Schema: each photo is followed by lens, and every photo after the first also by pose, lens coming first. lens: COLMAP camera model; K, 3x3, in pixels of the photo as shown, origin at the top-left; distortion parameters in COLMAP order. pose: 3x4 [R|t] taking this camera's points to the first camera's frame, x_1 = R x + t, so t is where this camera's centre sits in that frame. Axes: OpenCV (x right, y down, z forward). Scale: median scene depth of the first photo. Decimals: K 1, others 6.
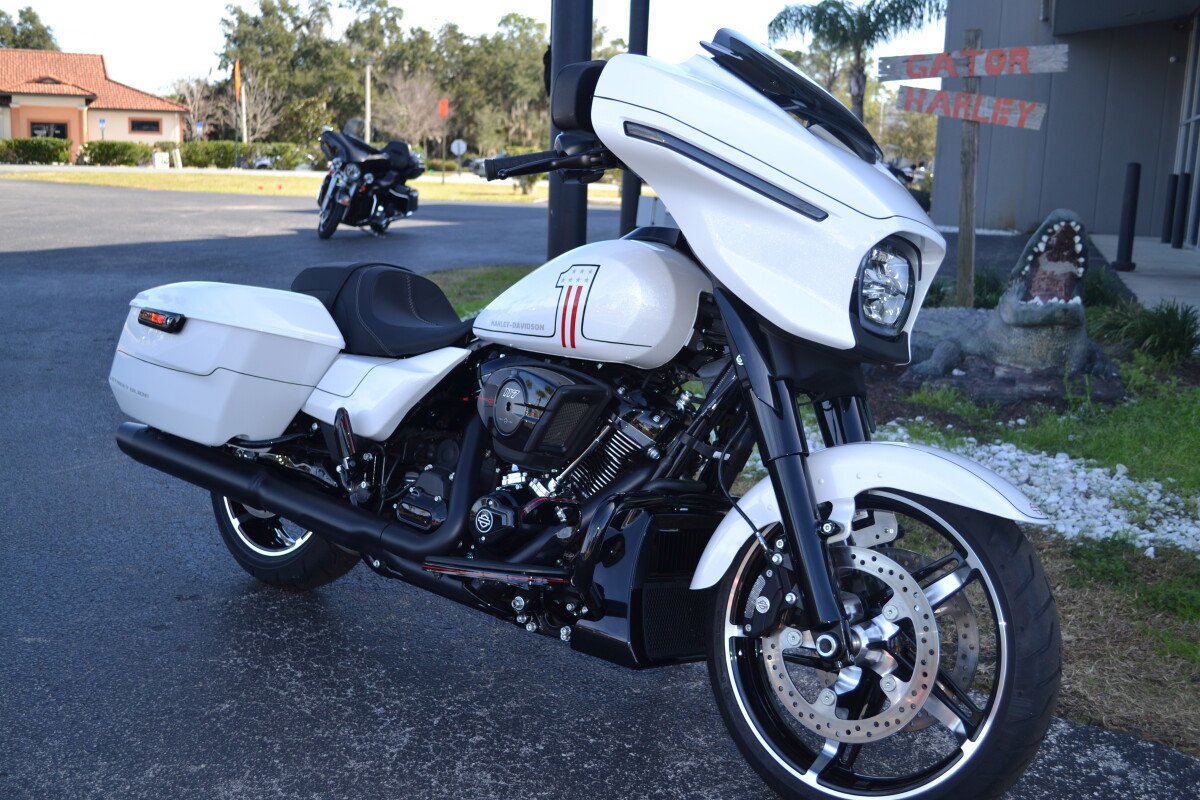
lens RADIAL K [[1205.3, 0, 597.2], [0, 1205.3, 405.1], [0, 0, 1]] dist [-0.065400, 0.000000]
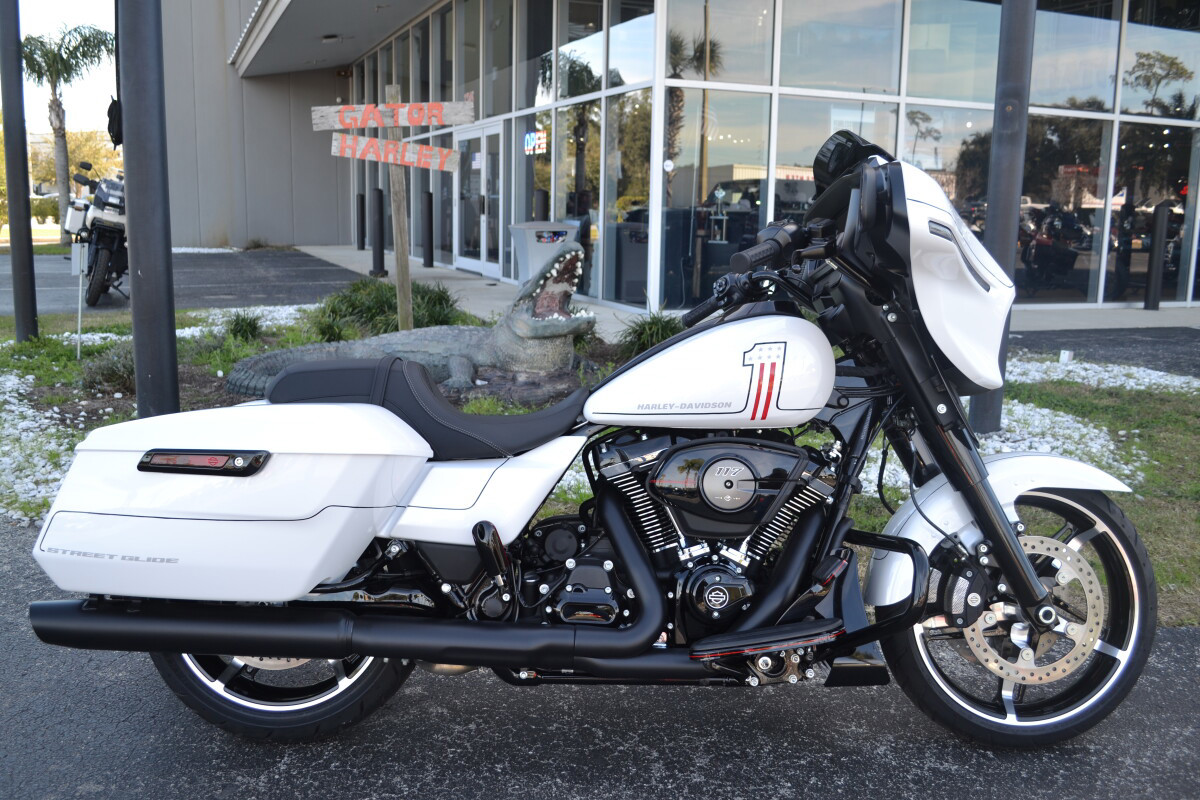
lens RADIAL K [[1046.2, 0, 595.9], [0, 1046.2, 402.1], [0, 0, 1]] dist [-0.083498, 0.022033]
pose [[0.747388, -0.143048, 0.648805, -0.693104], [0.137726, 0.988692, 0.059334, -0.130729], [-0.649956, 0.045012, 0.758638, 0.360818]]
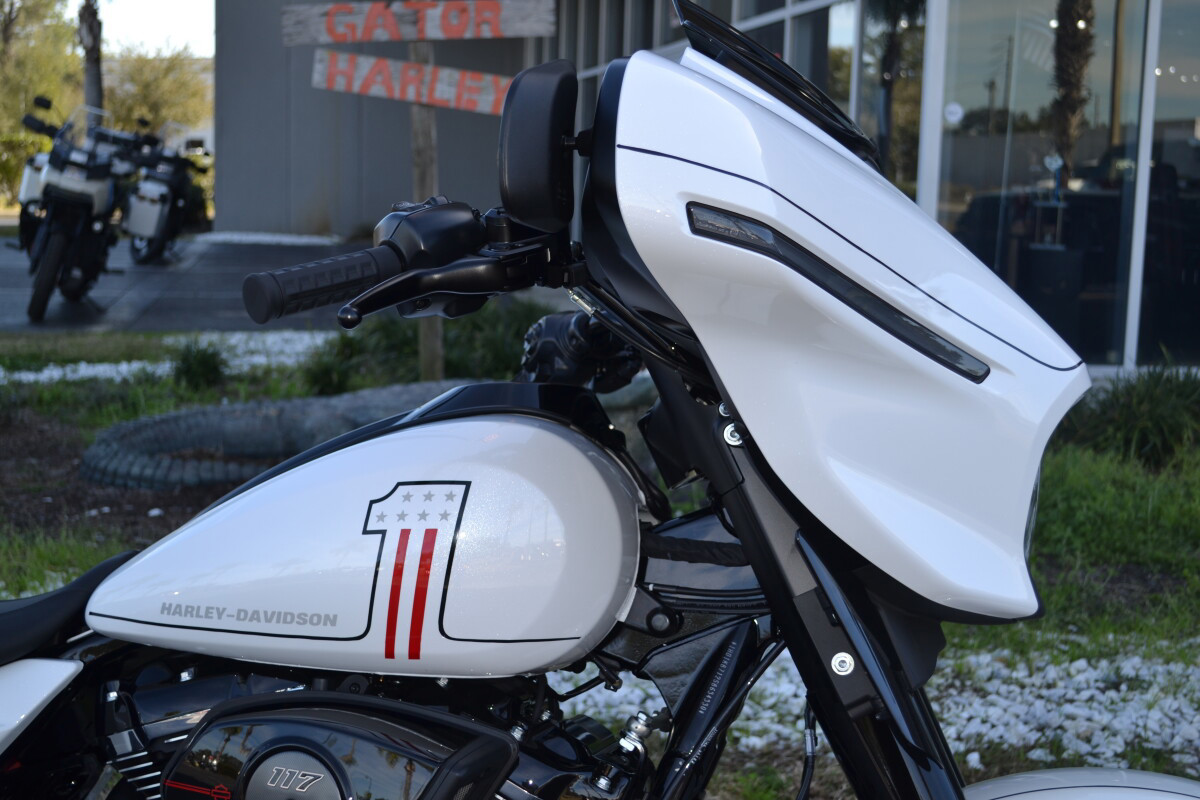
lens RADIAL K [[1680.3, 0, 597.8], [0, 1680.3, 396.7], [0, 0, 1]] dist [-0.040973, 0.000000]
pose [[0.869131, -0.072383, 0.489256, -0.251867], [0.095391, 0.995192, -0.022223, -0.119453], [-0.485295, 0.065986, 0.871857, 0.367286]]
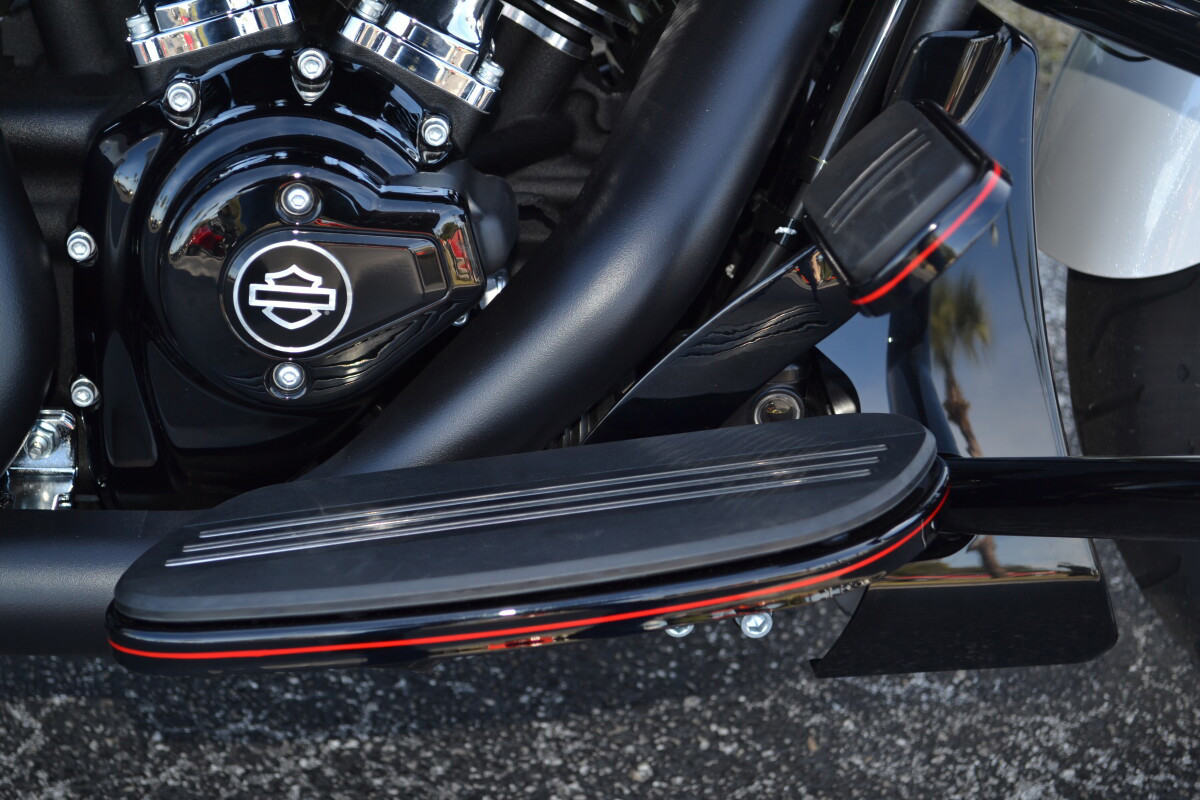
lens RADIAL K [[2158.5, 0, 592.7], [0, 2158.5, 412.1], [0, 0, 1]] dist [0.004451, 0.000000]
pose [[0.694919, -0.395525, 0.600539, -0.263426], [0.076611, 0.871110, 0.485076, -0.050689], [-0.714995, -0.291080, 0.635652, 0.701120]]
